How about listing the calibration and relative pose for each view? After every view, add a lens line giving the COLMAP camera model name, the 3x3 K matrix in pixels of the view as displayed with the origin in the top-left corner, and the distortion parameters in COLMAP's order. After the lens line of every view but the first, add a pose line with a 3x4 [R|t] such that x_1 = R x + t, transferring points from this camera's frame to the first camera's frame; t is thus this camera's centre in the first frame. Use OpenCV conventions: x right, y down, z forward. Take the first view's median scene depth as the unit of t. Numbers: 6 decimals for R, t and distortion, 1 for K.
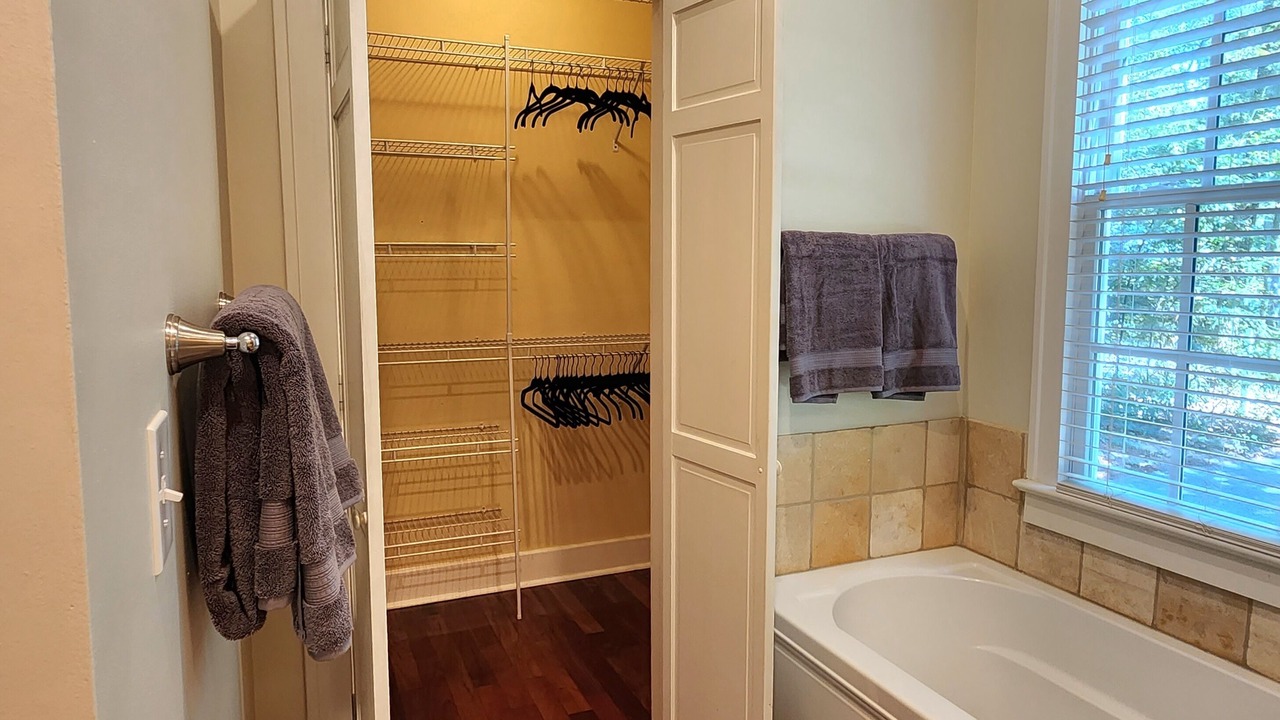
lens RADIAL K [[821.3, 0, 637.8], [0, 821.3, 346.7], [0, 0, 1]] dist [0.002894, -0.001251]
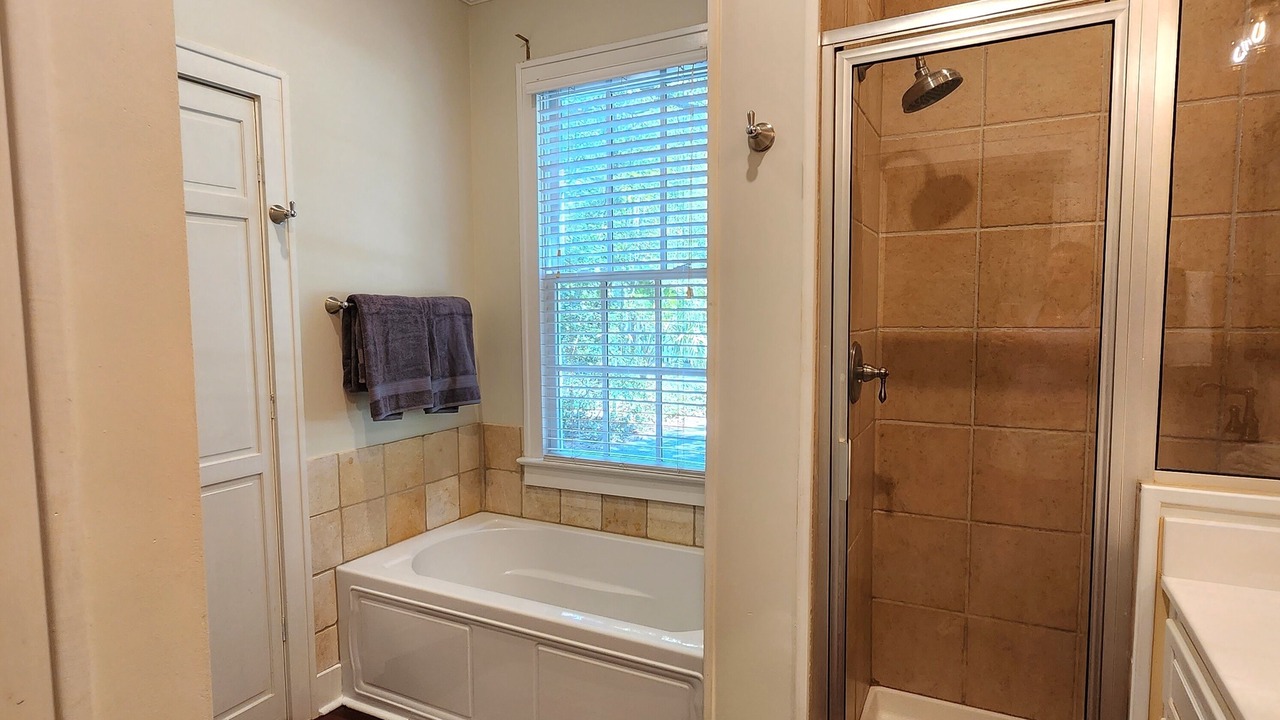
lens RADIAL K [[697.7, 0, 637.6], [0, 697.7, 373.0], [0, 0, 1]] dist [0.000529, 0.000029]
pose [[0.772164, -0.061694, 0.632421, -0.183445], [0.076389, 0.997070, 0.003998, 0.016536], [-0.630815, 0.045222, 0.774614, -0.155022]]
